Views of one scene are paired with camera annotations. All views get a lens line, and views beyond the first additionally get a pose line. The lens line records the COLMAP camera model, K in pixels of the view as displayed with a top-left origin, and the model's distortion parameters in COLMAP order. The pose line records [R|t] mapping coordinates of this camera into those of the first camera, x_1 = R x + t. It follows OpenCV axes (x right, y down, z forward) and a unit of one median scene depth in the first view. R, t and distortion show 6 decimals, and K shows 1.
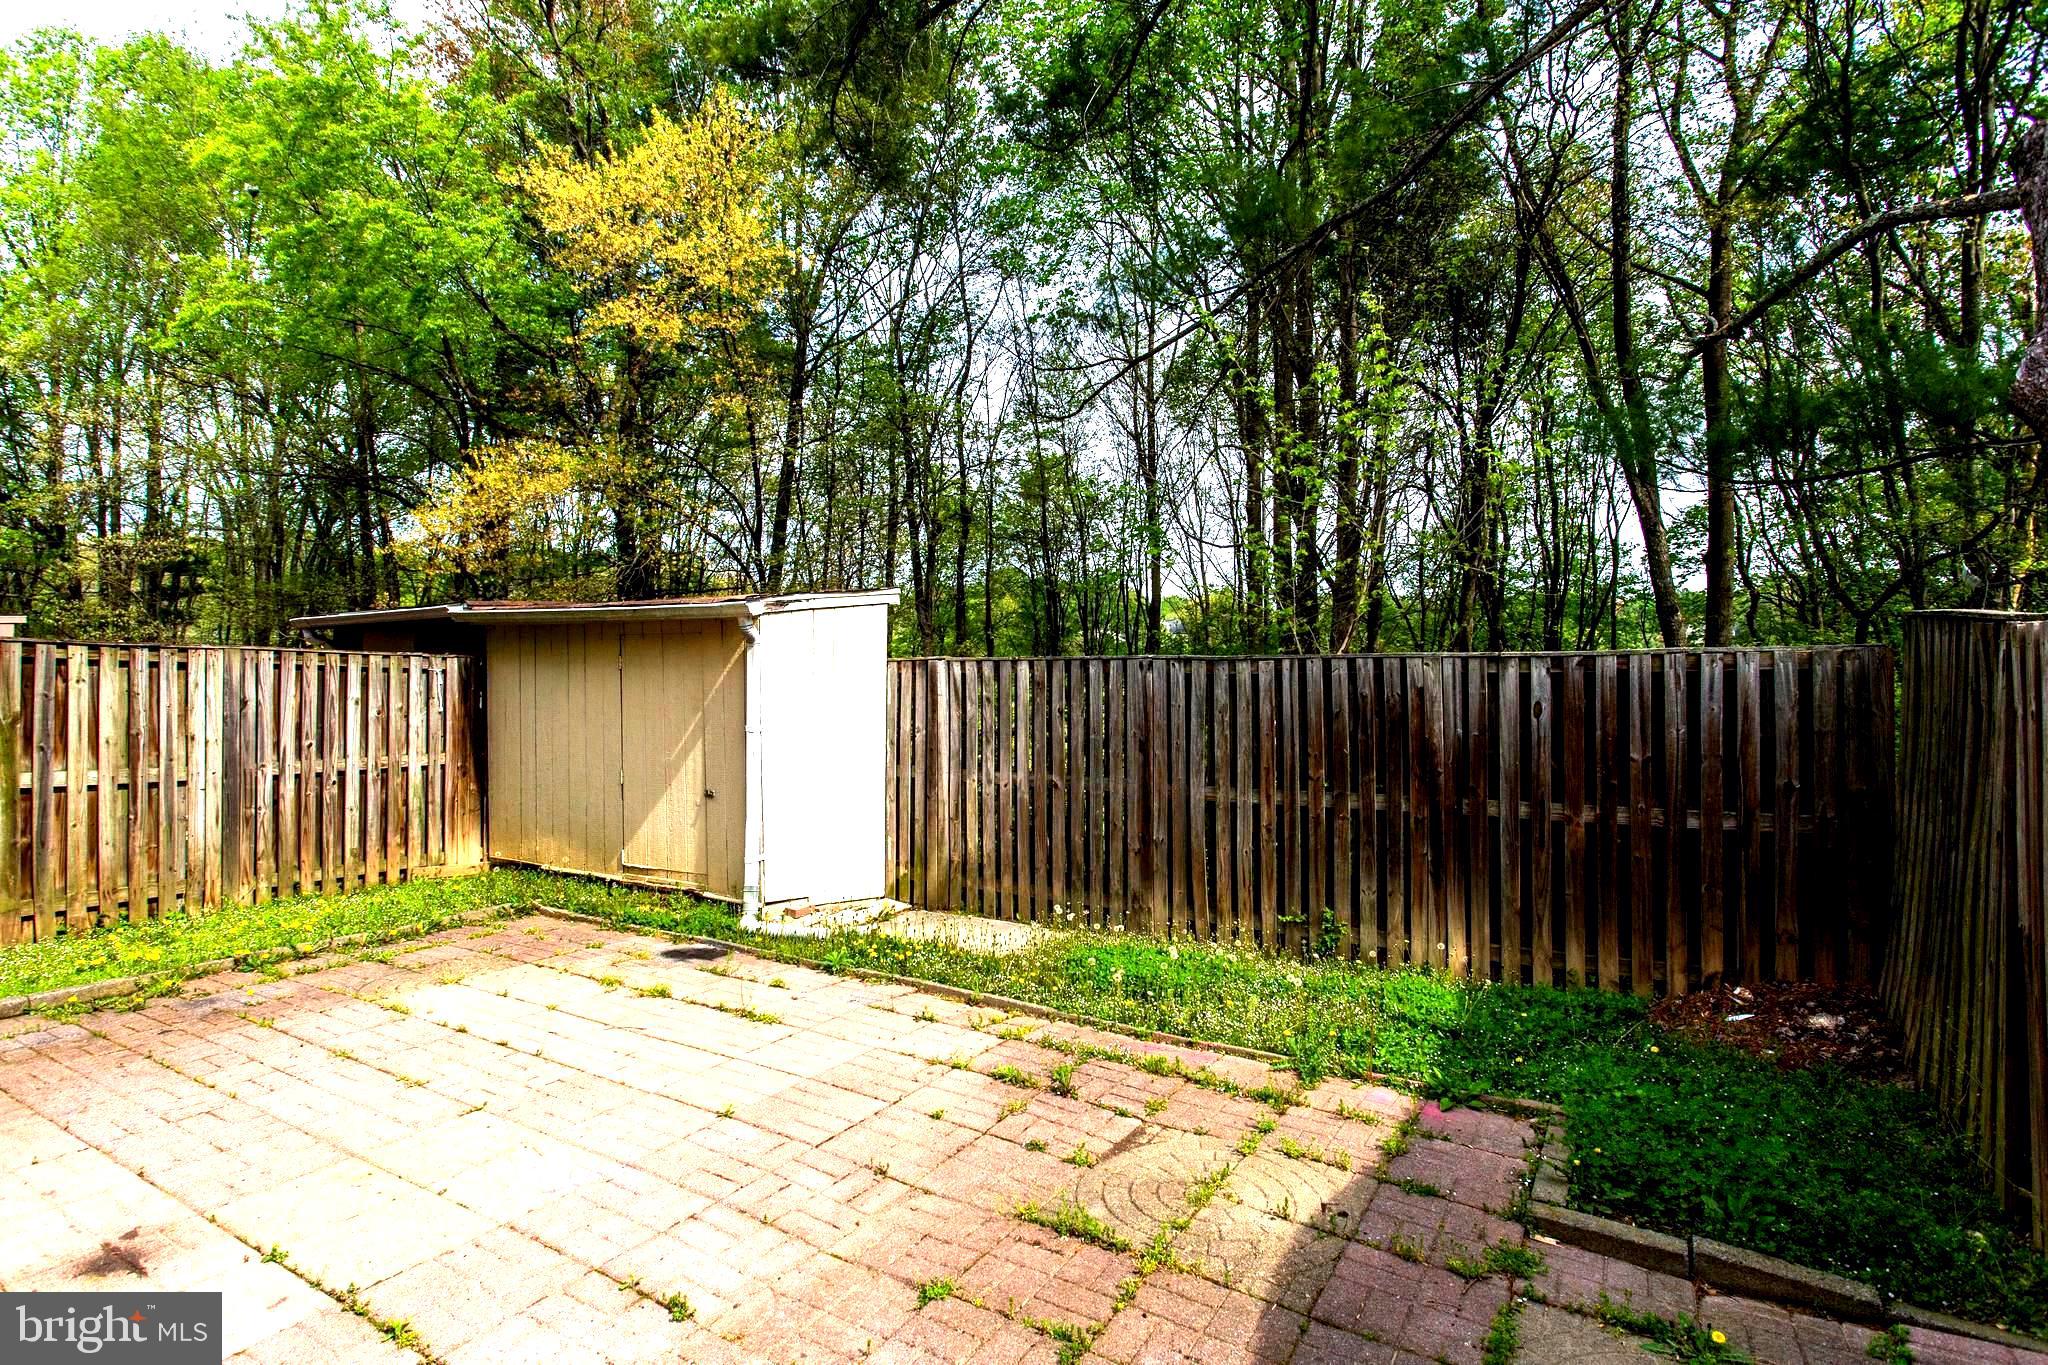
lens RADIAL K [[1016.3, 0, 1034.8], [0, 1016.3, 678.5], [0, 0, 1]] dist [0.001940, -0.000502]
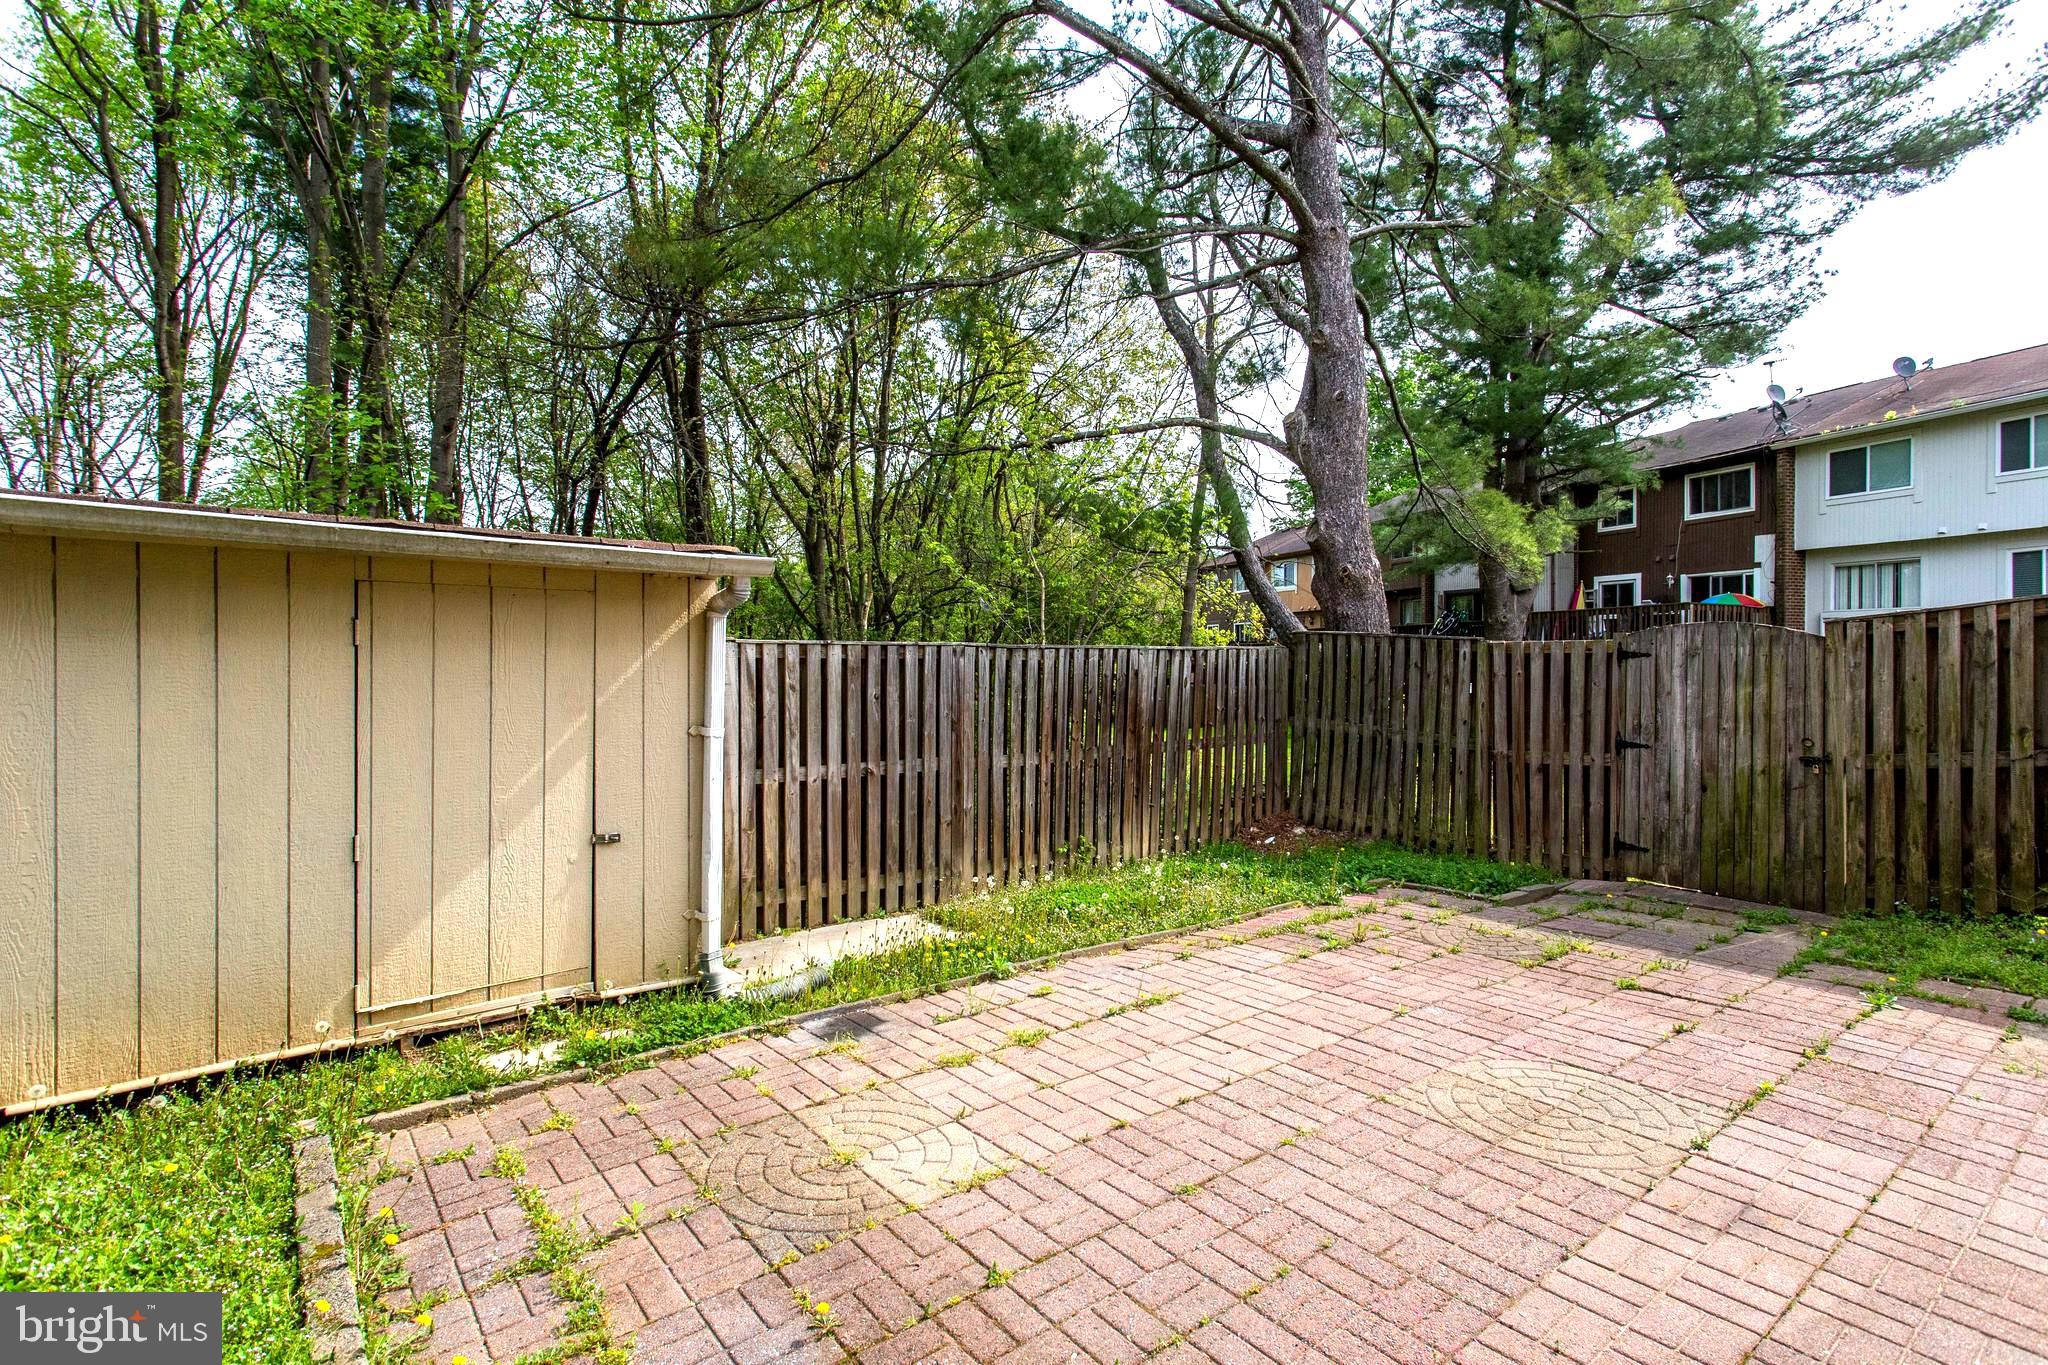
lens RADIAL K [[1016.3, 0, 1037.5], [0, 1016.3, 674.9], [0, 0, 1]] dist [0.001940, -0.000502]
pose [[0.338399, -0.011698, 0.940930, -0.930619], [0.001739, 0.999929, 0.011807, -0.000717], [-0.941001, -0.002359, 0.338396, 0.569558]]
